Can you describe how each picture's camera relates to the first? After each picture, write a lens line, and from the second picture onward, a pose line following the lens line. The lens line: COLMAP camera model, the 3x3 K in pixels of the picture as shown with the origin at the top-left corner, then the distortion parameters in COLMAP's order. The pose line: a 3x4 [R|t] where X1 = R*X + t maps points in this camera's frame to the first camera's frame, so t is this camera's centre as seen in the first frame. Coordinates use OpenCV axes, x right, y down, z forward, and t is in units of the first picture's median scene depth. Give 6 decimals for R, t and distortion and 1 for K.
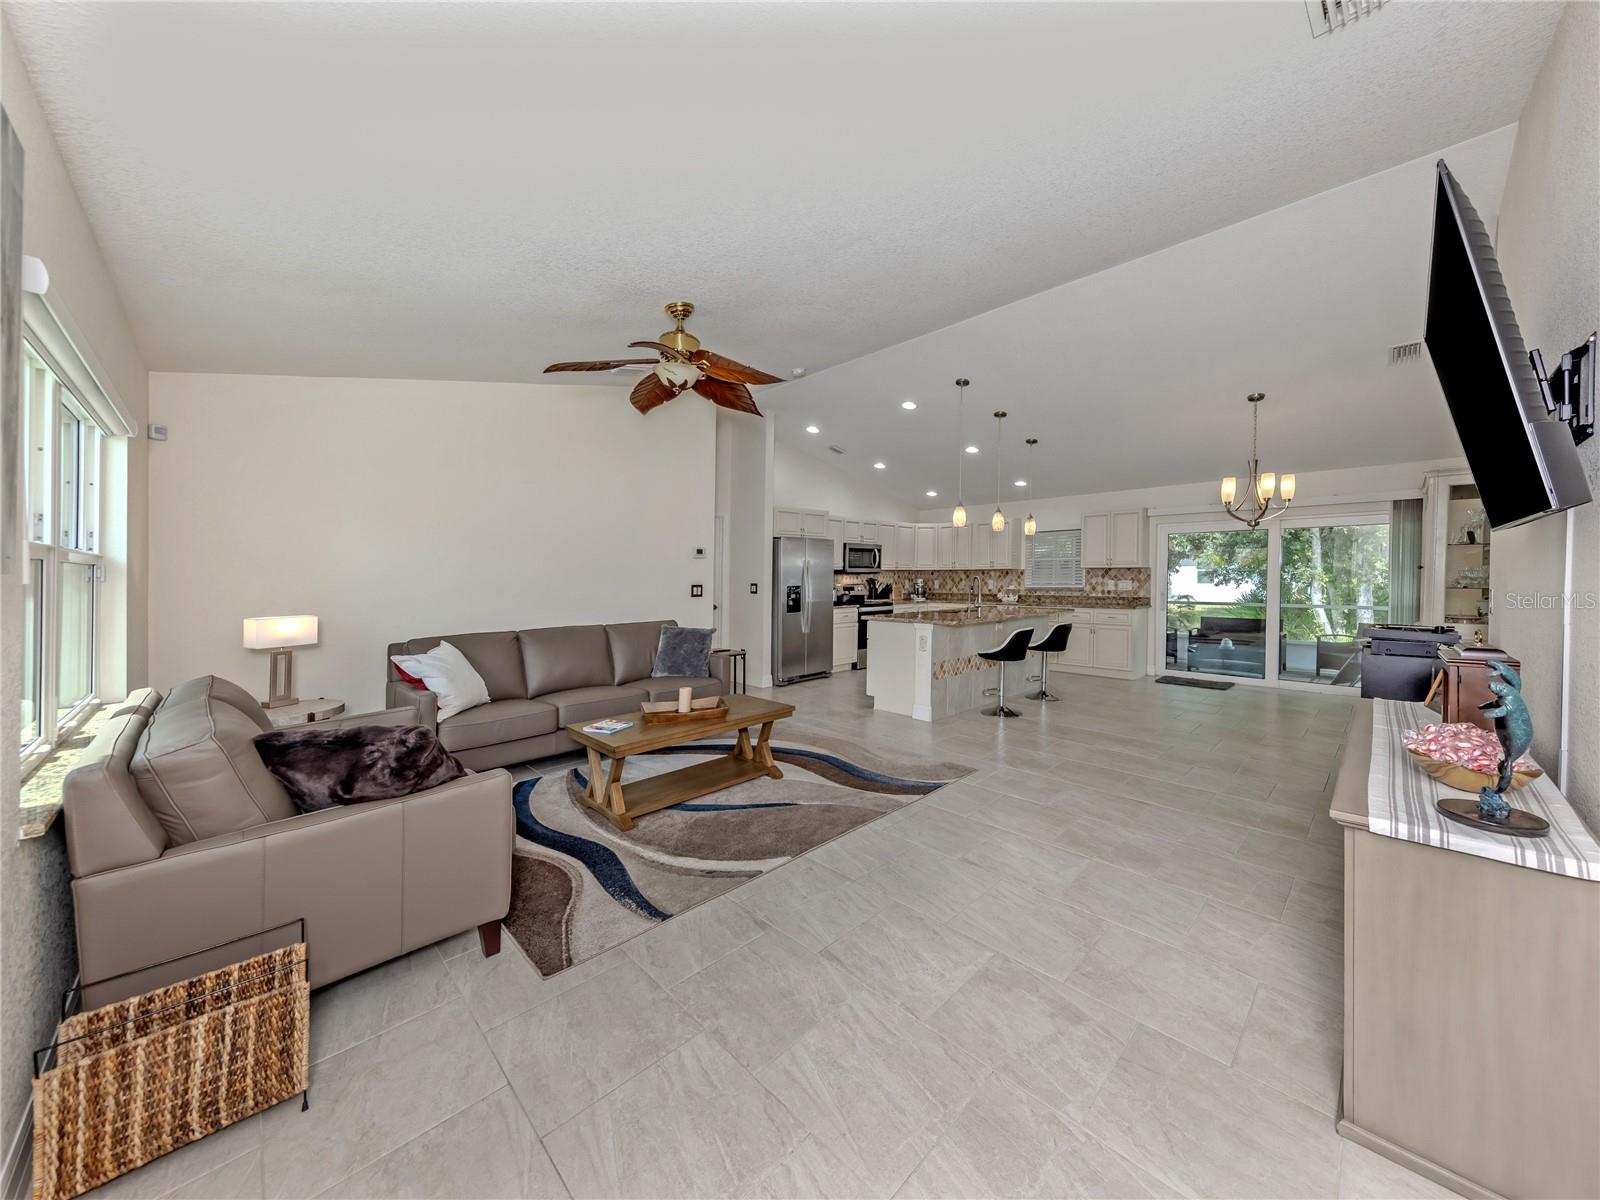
lens RADIAL K [[569.1, 0, 827.0], [0, 569.1, 614.6], [0, 0, 1]] dist [0.004625, -0.000155]
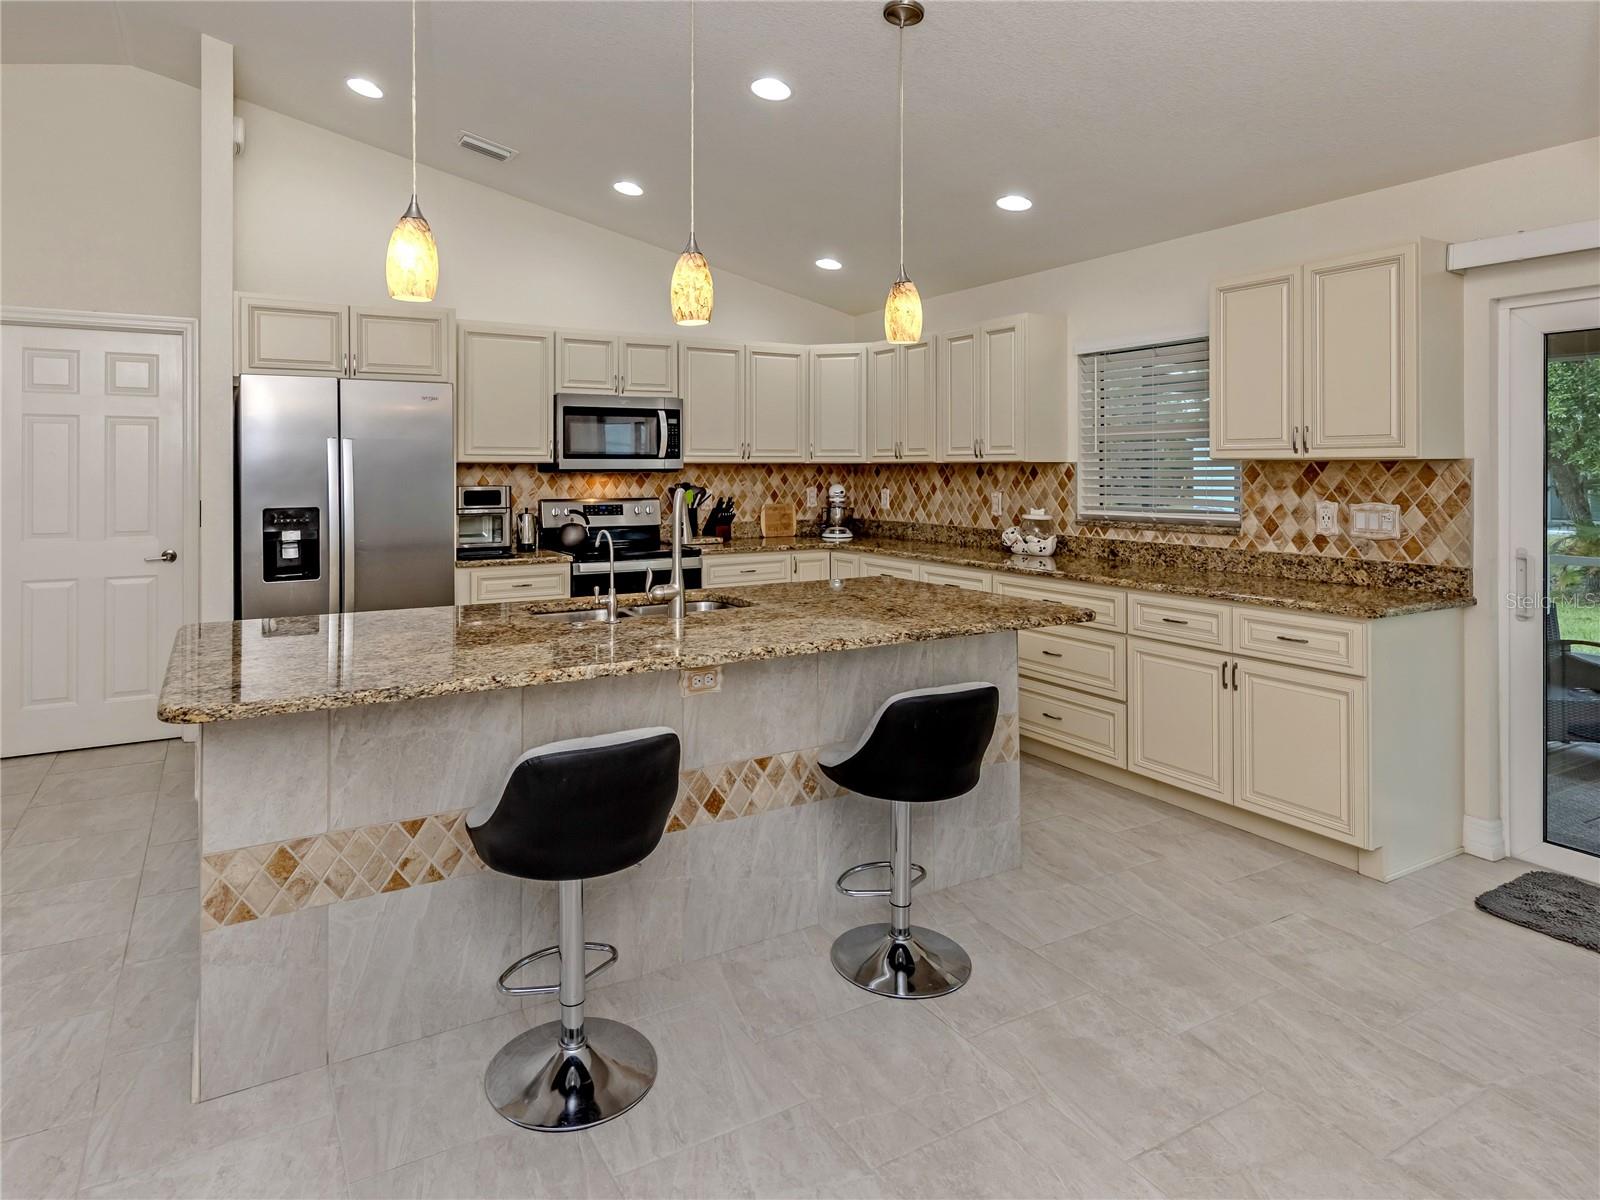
lens RADIAL K [[916.3, 0, 730.2], [0, 916.3, 495.3], [0, 0, 1]] dist [0.005070, 0.002486]
pose [[0.958393, 0.012384, -0.285185, 0.481129], [-0.022943, 0.999168, -0.033715, -0.057480], [0.284530, 0.038856, 0.957879, 0.650807]]
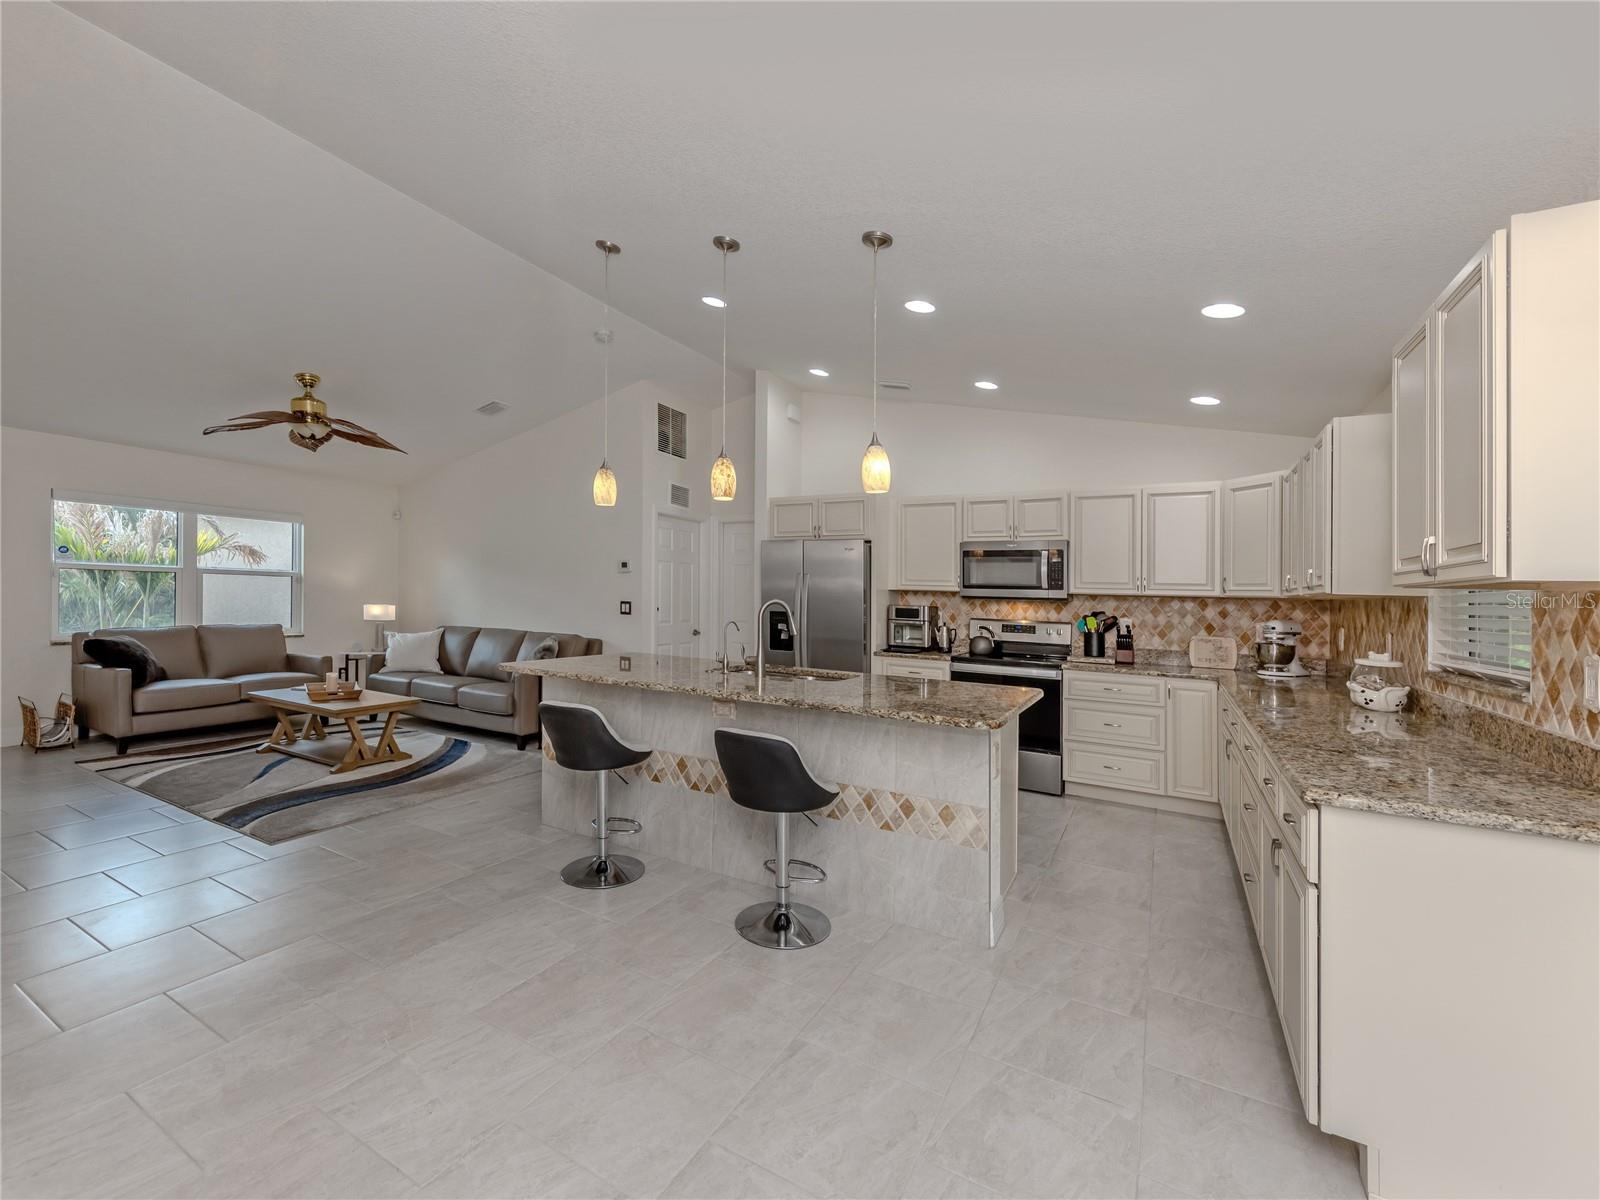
lens RADIAL K [[666.2, 0, 765.4], [0, 666.2, 645.8], [0, 0, 1]] dist [0.003217, -0.000019]
pose [[0.258549, 0.084973, -0.962254, 0.888525], [-0.096284, 0.993430, 0.061856, -0.072206], [0.961188, 0.076657, 0.265032, 0.975941]]
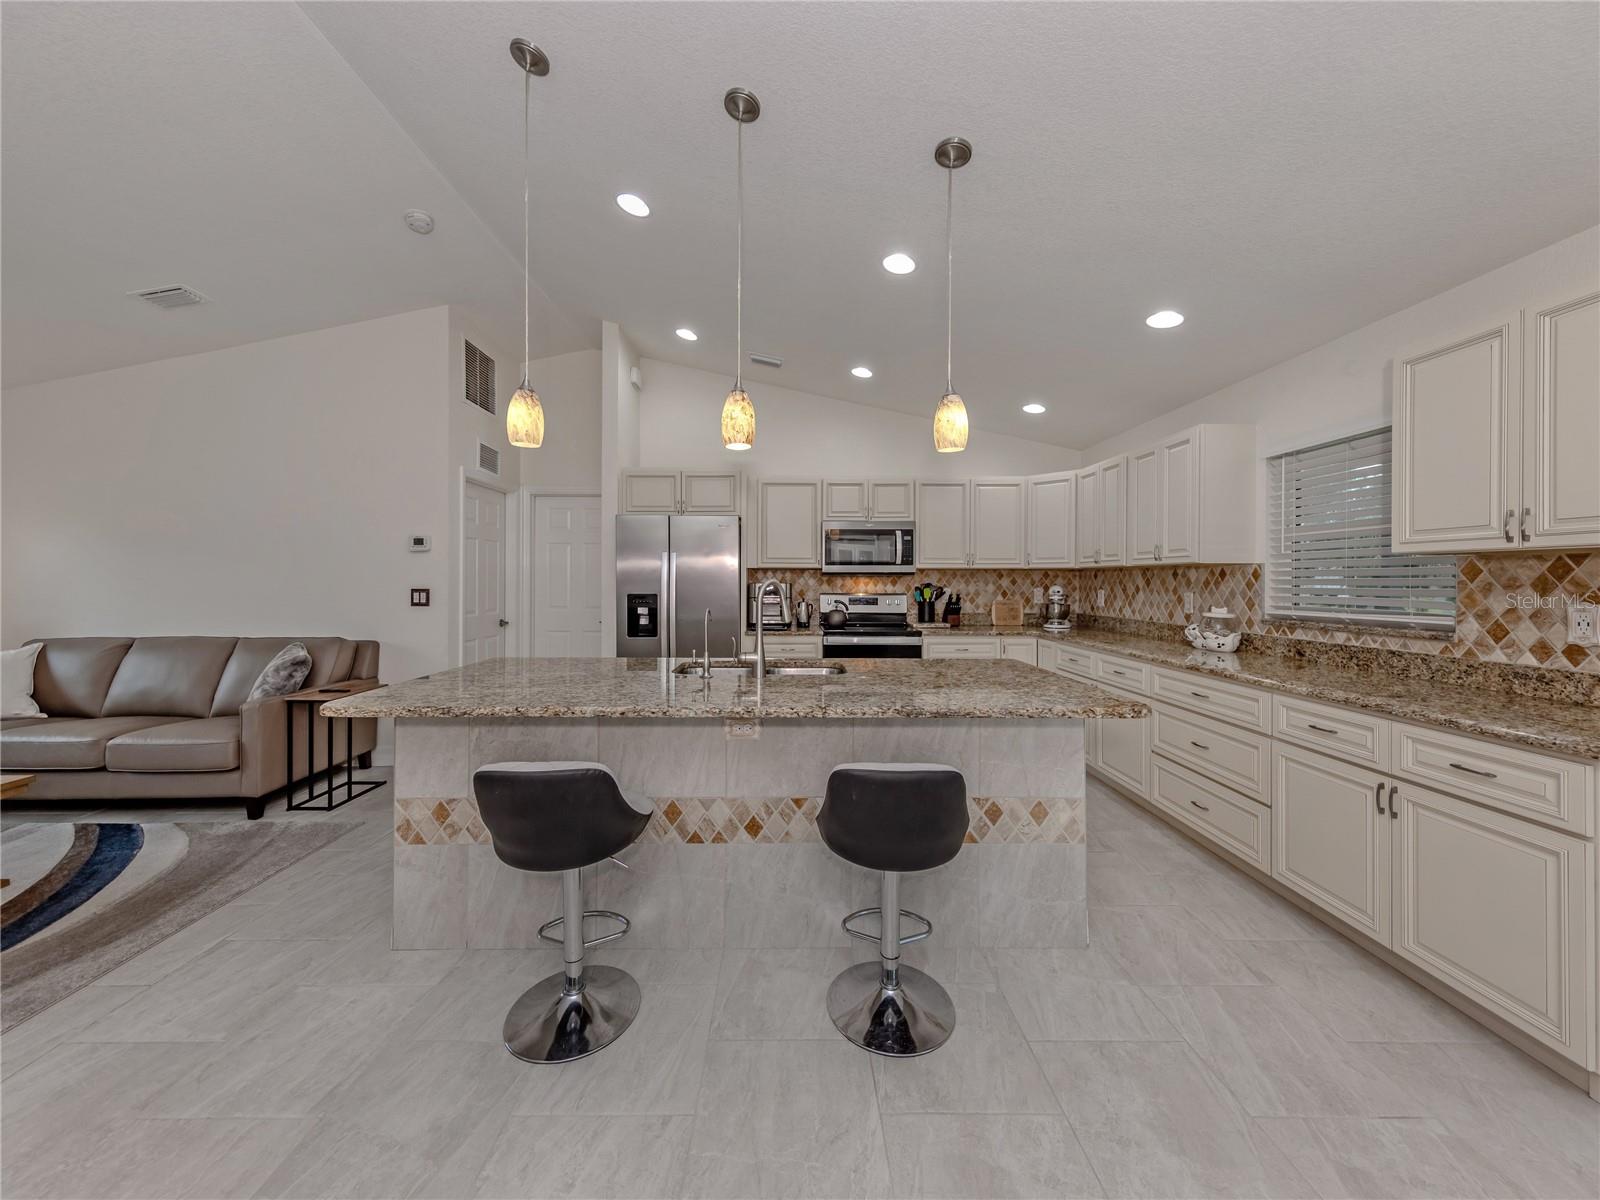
lens RADIAL K [[571.9, 0, 793.2], [0, 571.9, 595.3], [0, 0, 1]] dist [0.006322, -0.000403]
pose [[0.711623, 0.025948, -0.702082, 0.615392], [-0.053608, 0.998410, -0.017436, -0.059697], [0.700513, 0.050045, 0.711883, 0.854618]]
